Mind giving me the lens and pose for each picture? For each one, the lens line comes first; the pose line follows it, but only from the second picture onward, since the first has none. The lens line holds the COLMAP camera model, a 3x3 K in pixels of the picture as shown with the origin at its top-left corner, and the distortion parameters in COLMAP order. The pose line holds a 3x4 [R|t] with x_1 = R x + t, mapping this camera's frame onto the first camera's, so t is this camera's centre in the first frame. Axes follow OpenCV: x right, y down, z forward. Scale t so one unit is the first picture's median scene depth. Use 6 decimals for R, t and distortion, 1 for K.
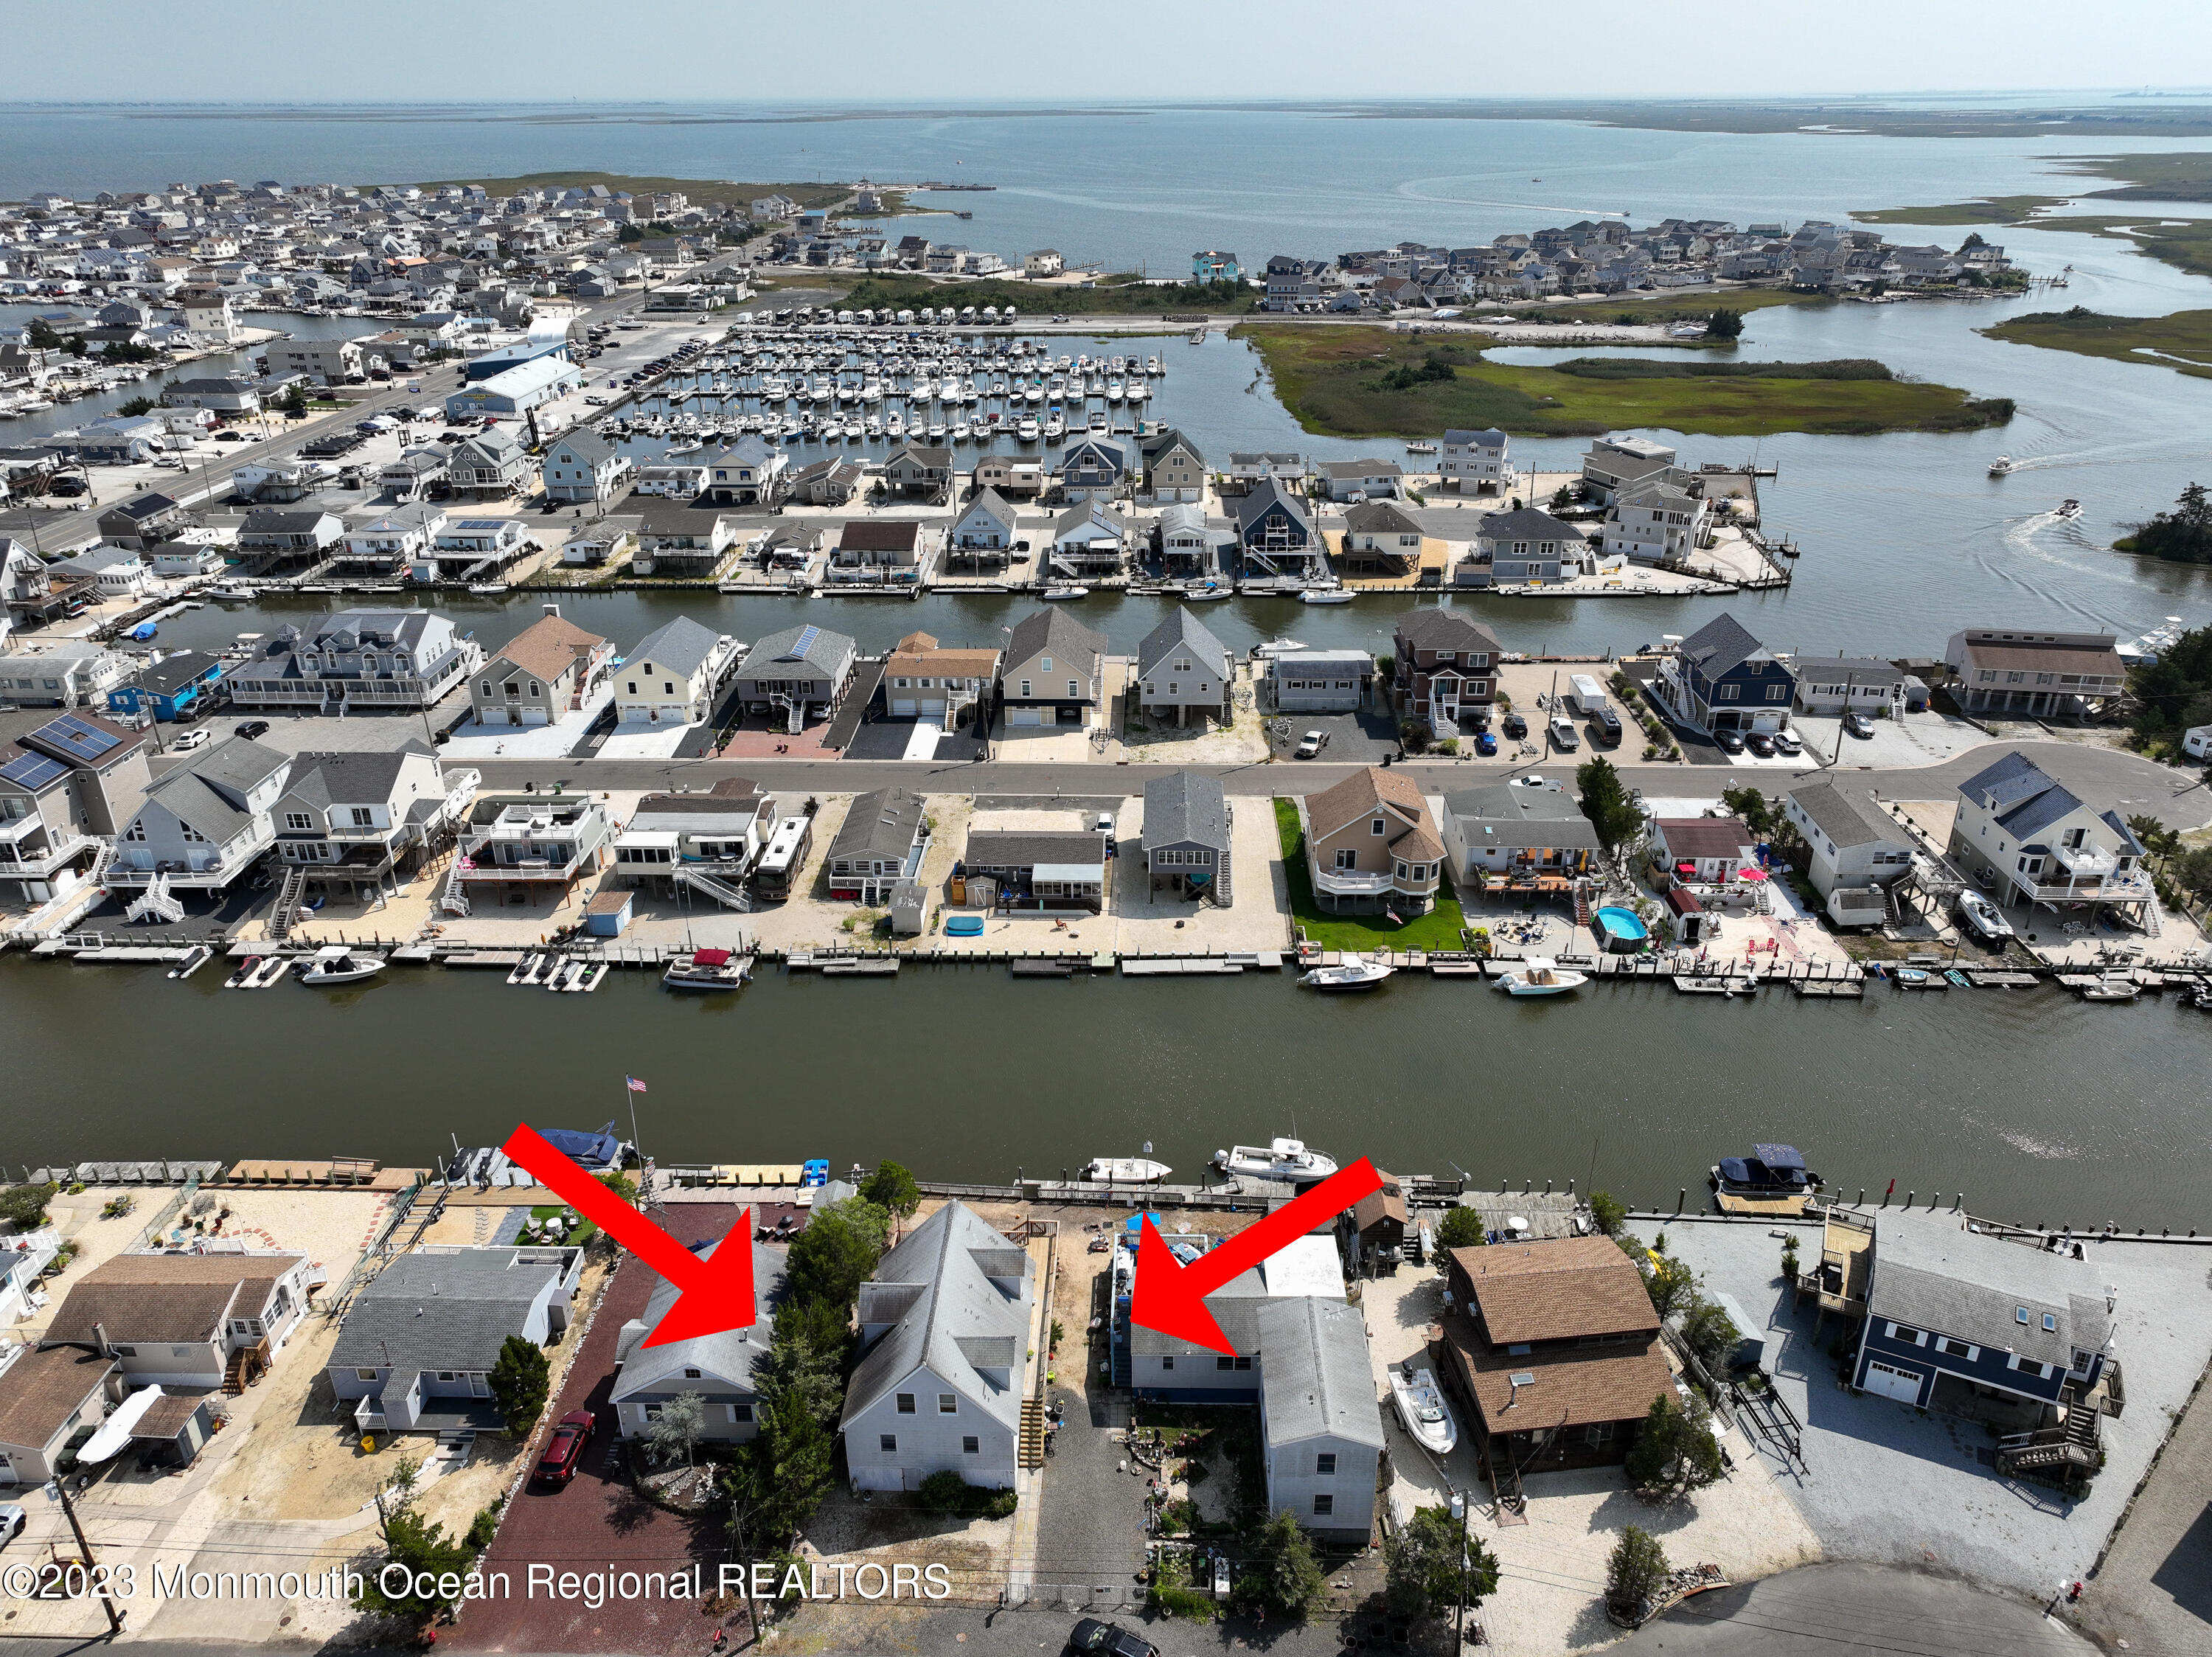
lens RADIAL K [[1560.7, 0, 1105.6], [0, 1560.7, 827.9], [0, 0, 1]] dist [-0.000211, 0.016304]
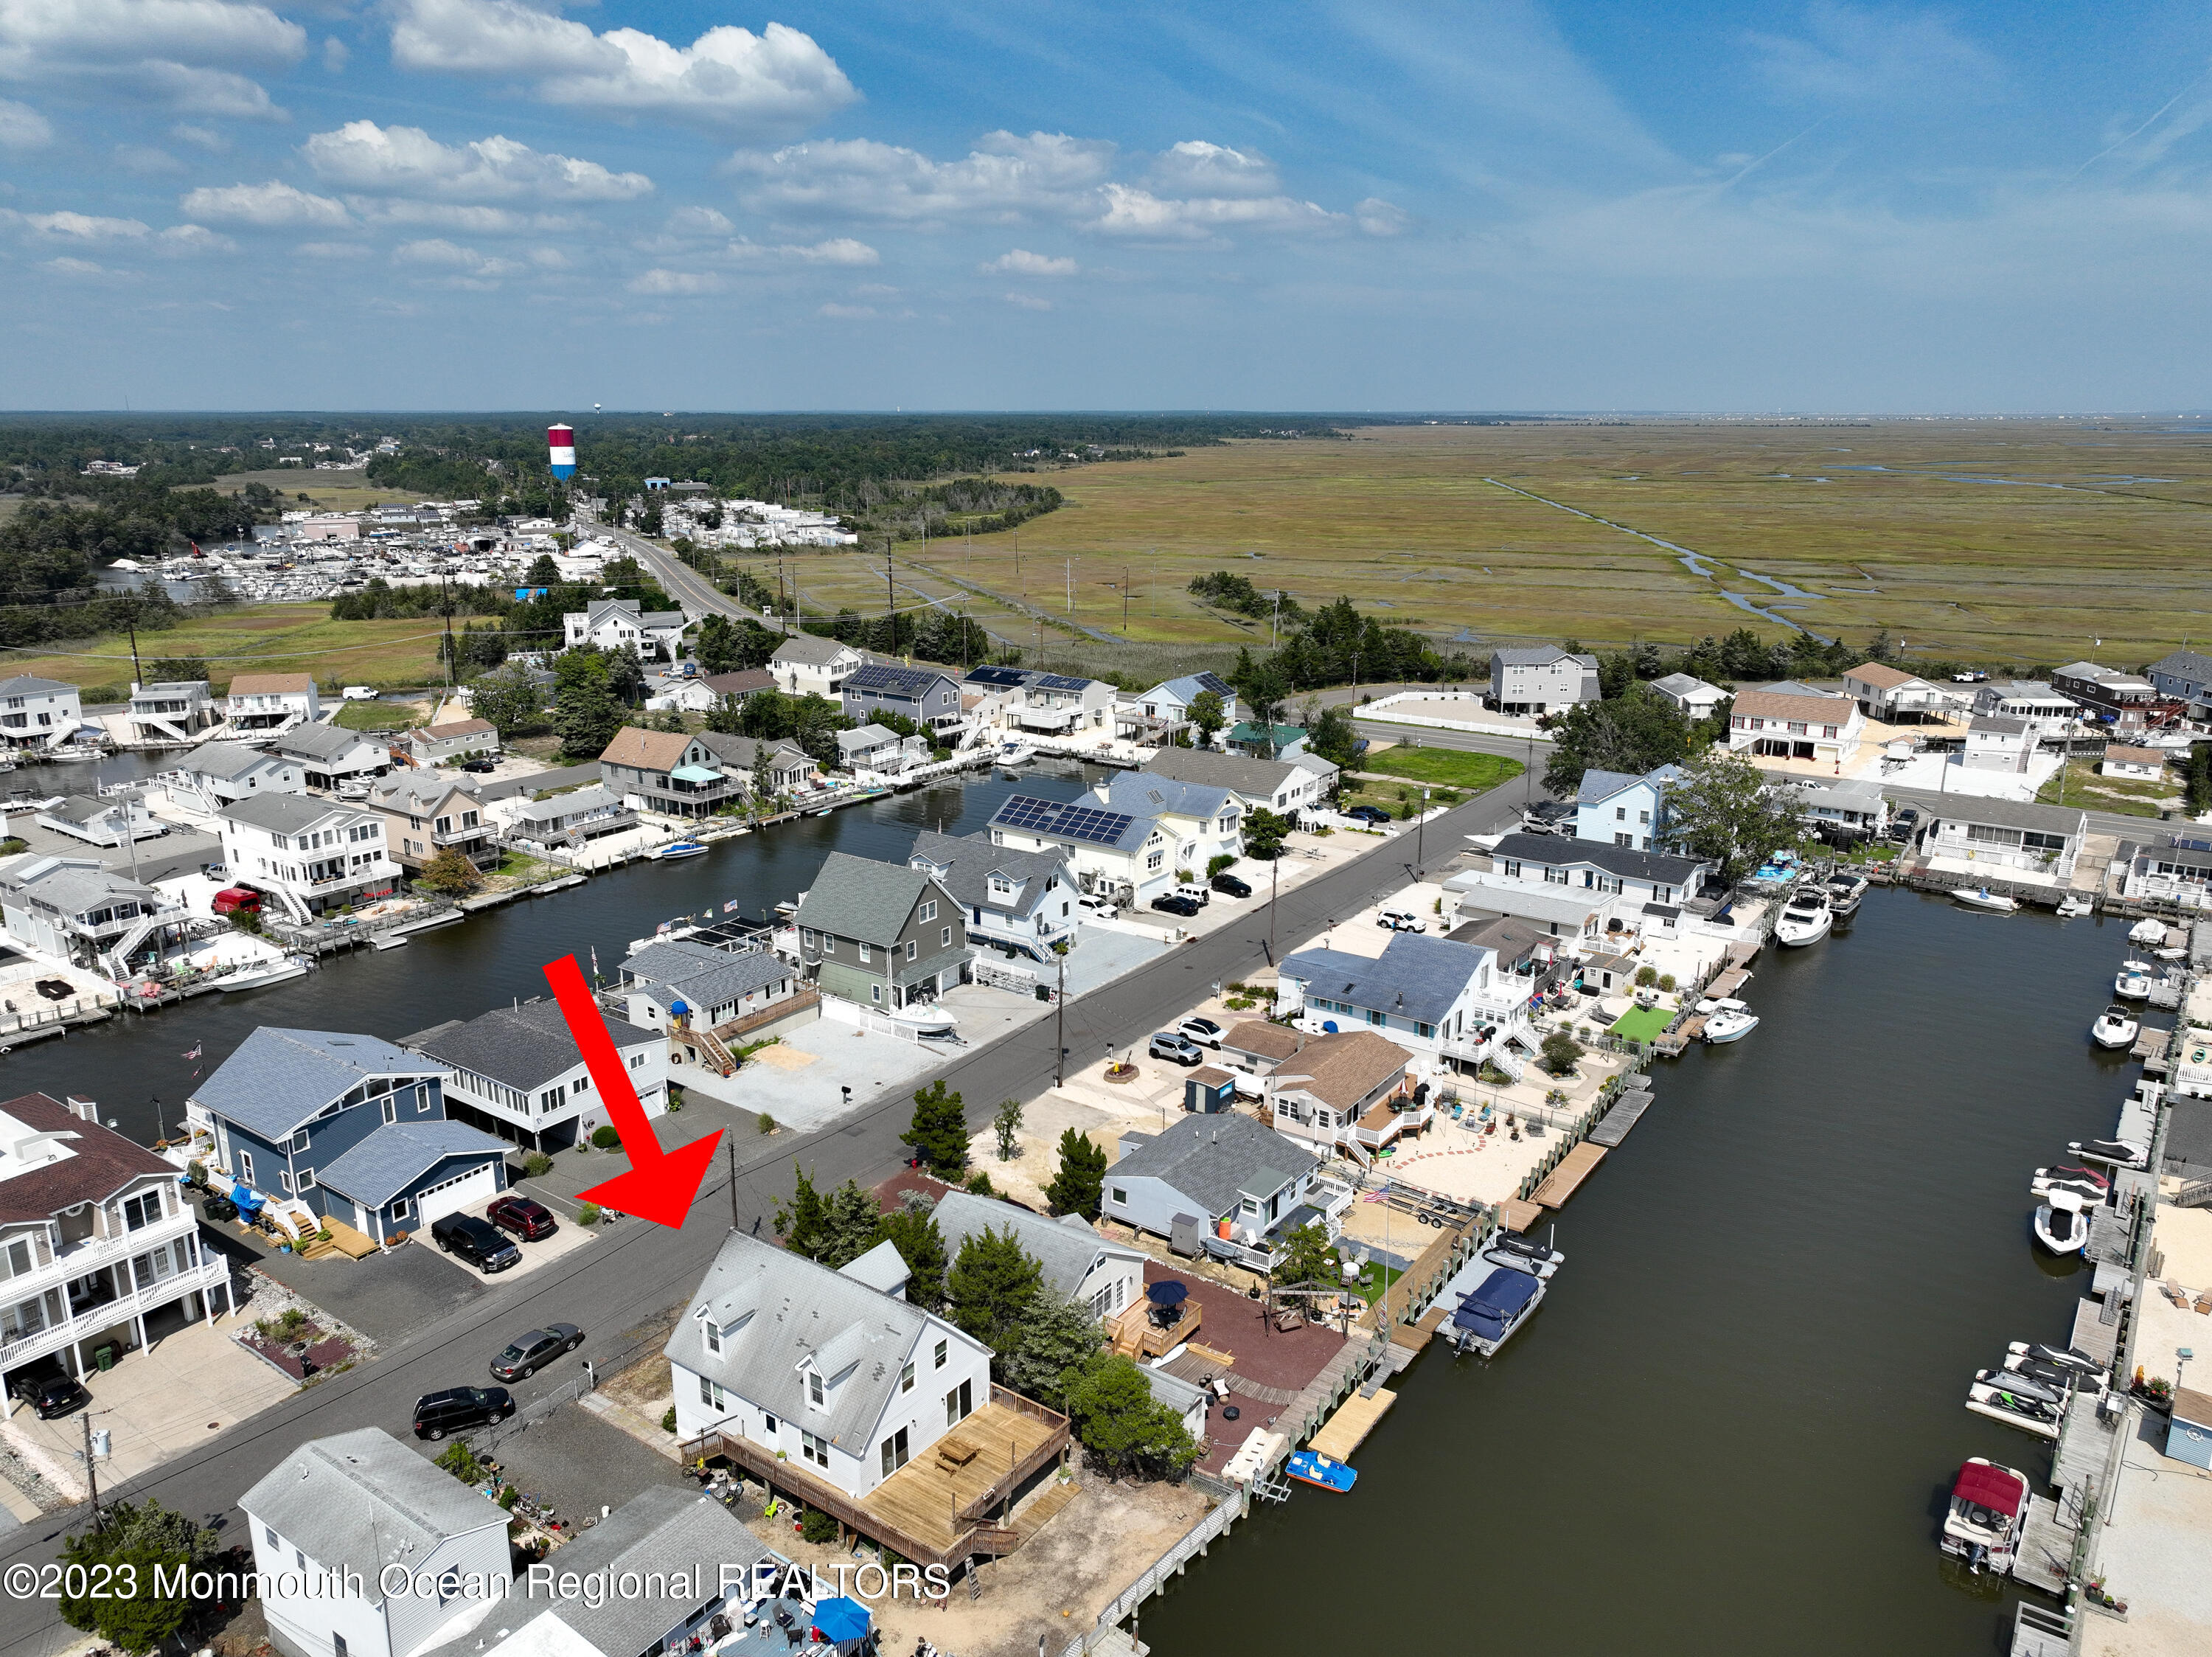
lens RADIAL K [[1560.7, 0, 1111.8], [0, 1560.7, 828.9], [0, 0, 1]] dist [-0.000211, 0.016304]
pose [[-0.556184, 0.221107, -0.801106, 0.268027], [-0.352022, 0.810529, 0.468106, -0.224459], [0.752821, 0.542360, -0.372969, 0.784888]]
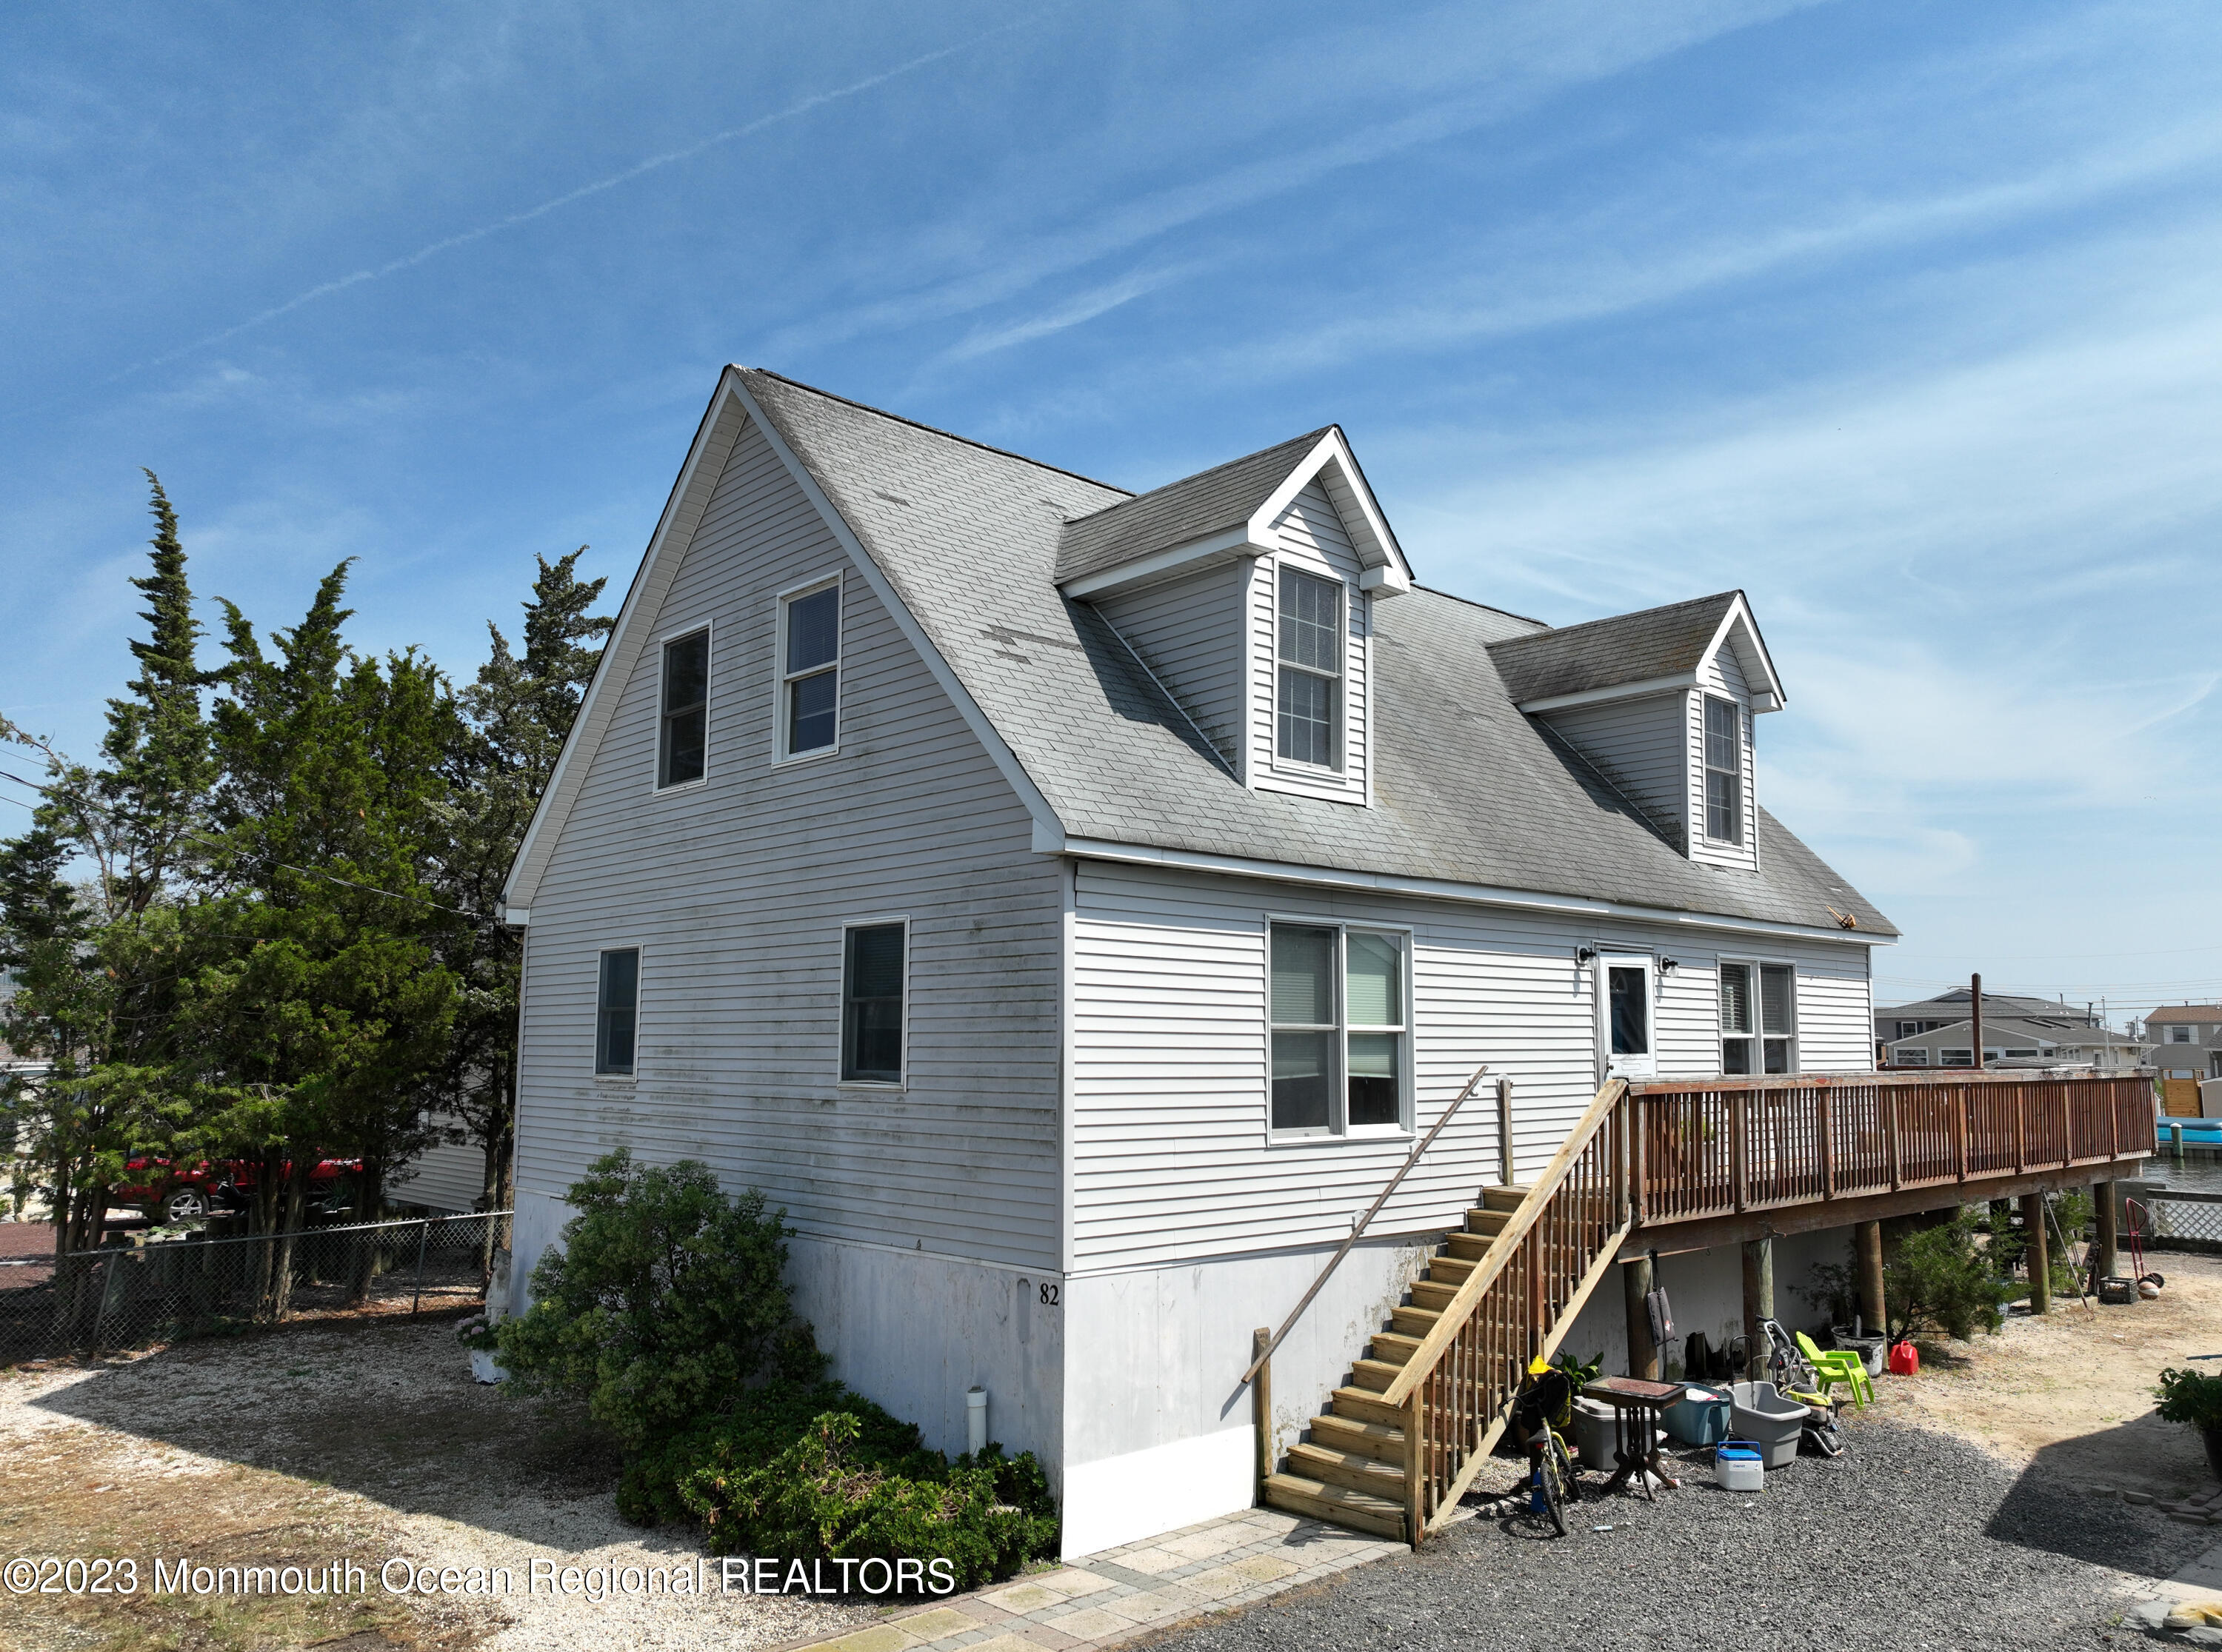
lens RADIAL K [[1659.8, 0, 1127.4], [0, 1659.8, 828.1], [0, 0, 1]] dist [0.021823, 0.000276]
pose [[0.700155, -0.078441, -0.709669, 0.024240], [-0.312548, 0.859984, -0.403413, 0.250473], [0.641948, 0.504257, 0.577605, 0.526532]]
